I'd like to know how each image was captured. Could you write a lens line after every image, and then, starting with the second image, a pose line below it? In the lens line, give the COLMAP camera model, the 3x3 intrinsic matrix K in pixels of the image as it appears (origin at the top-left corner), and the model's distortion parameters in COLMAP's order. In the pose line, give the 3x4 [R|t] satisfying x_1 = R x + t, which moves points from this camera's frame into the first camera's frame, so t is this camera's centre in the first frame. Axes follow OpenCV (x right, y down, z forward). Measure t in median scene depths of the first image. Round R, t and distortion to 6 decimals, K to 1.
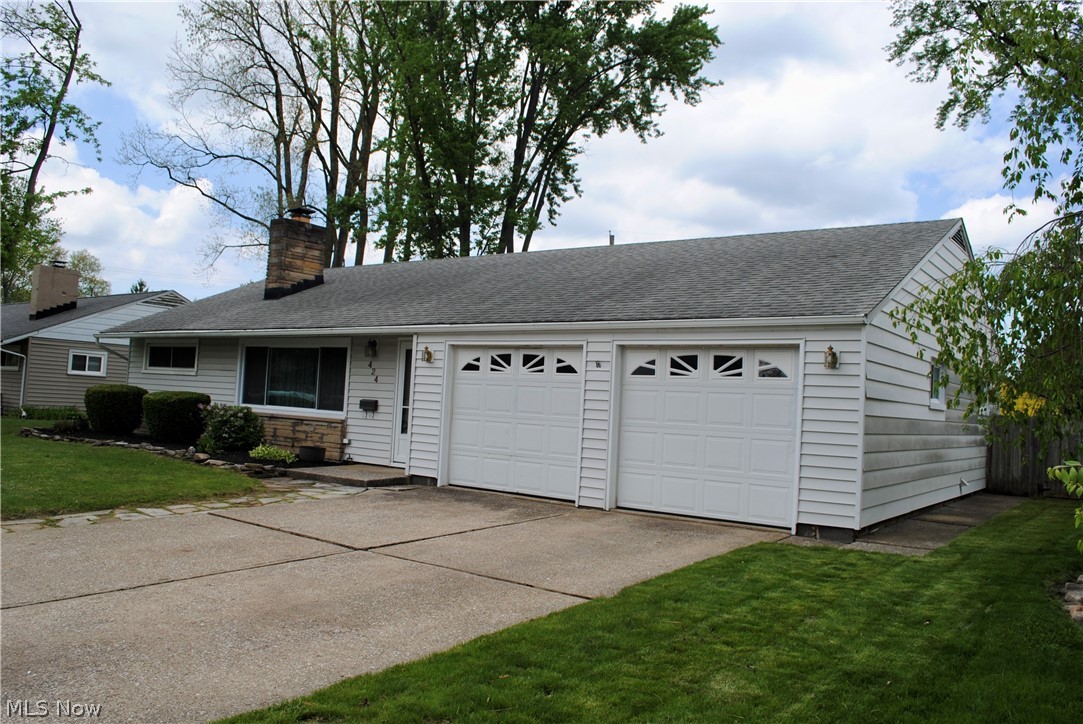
lens RADIAL K [[862.7, 0, 538.0], [0, 862.7, 357.8], [0, 0, 1]] dist [-0.084779, 0.026103]
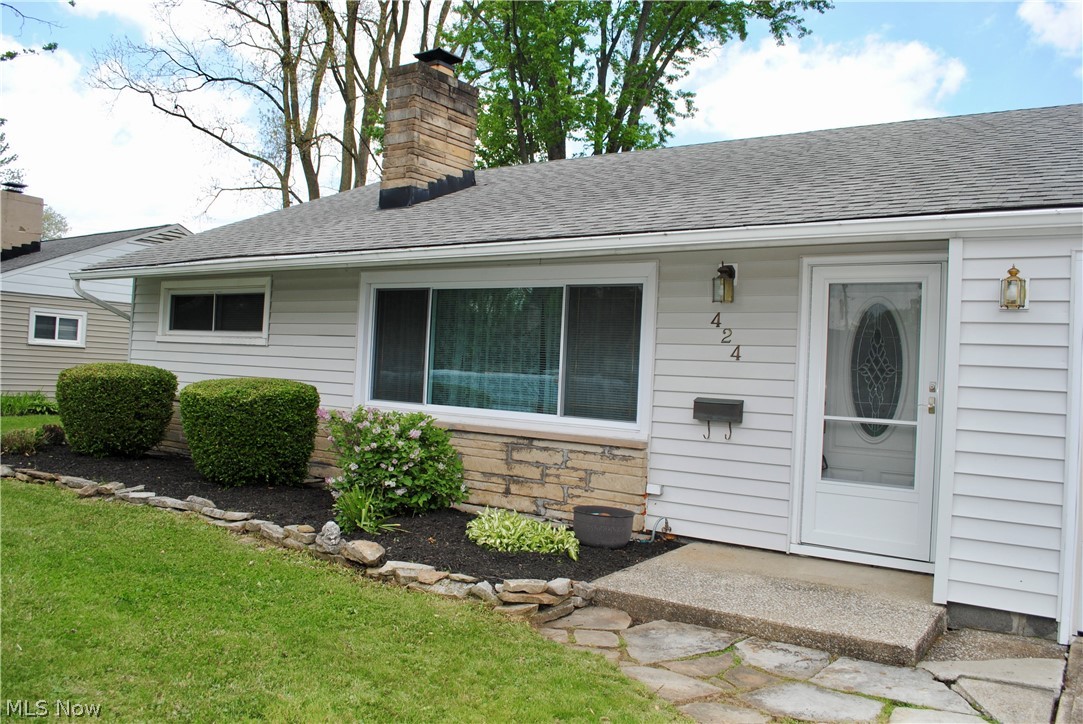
lens RADIAL K [[862.7, 0, 540.2], [0, 862.7, 357.8], [0, 0, 1]] dist [-0.084779, 0.026103]
pose [[0.999460, -0.003308, 0.032696, -0.261309], [0.002080, 0.999293, 0.037547, 0.009287], [-0.032797, -0.037458, 0.998760, 0.482460]]
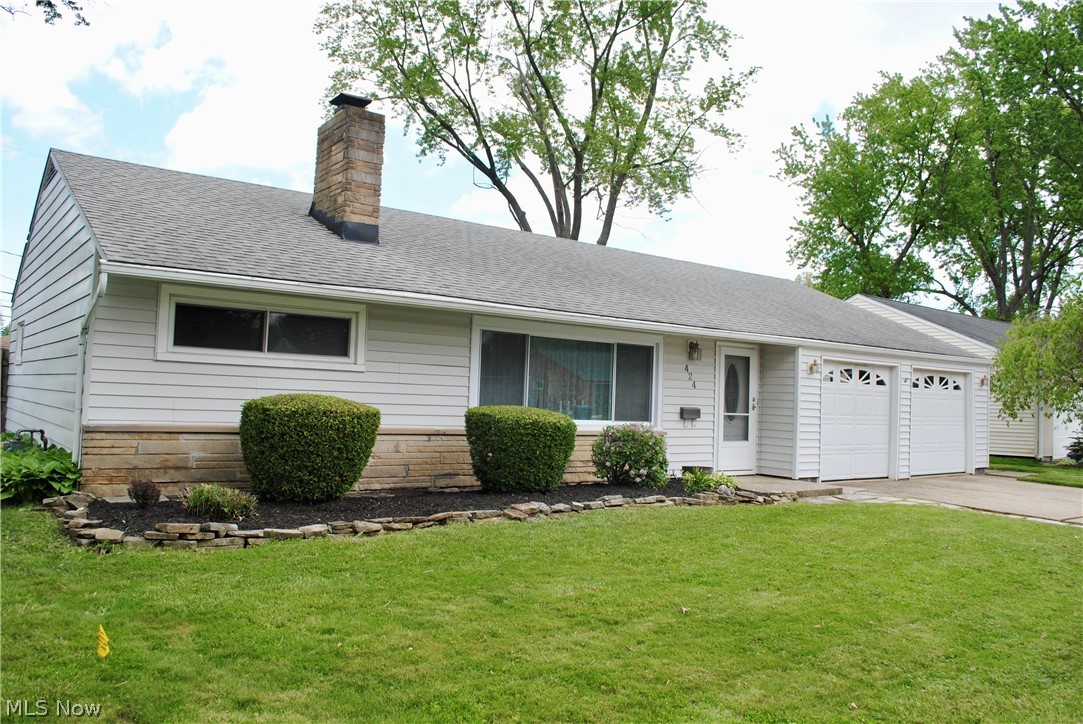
lens RADIAL K [[862.7, 0, 540.9], [0, 862.7, 364.0], [0, 0, 1]] dist [-0.084779, 0.026103]
pose [[0.267997, -0.009088, 0.963377, -0.956270], [-0.078044, 0.996464, 0.031111, -0.010878], [-0.960254, -0.083524, 0.266340, 0.786569]]
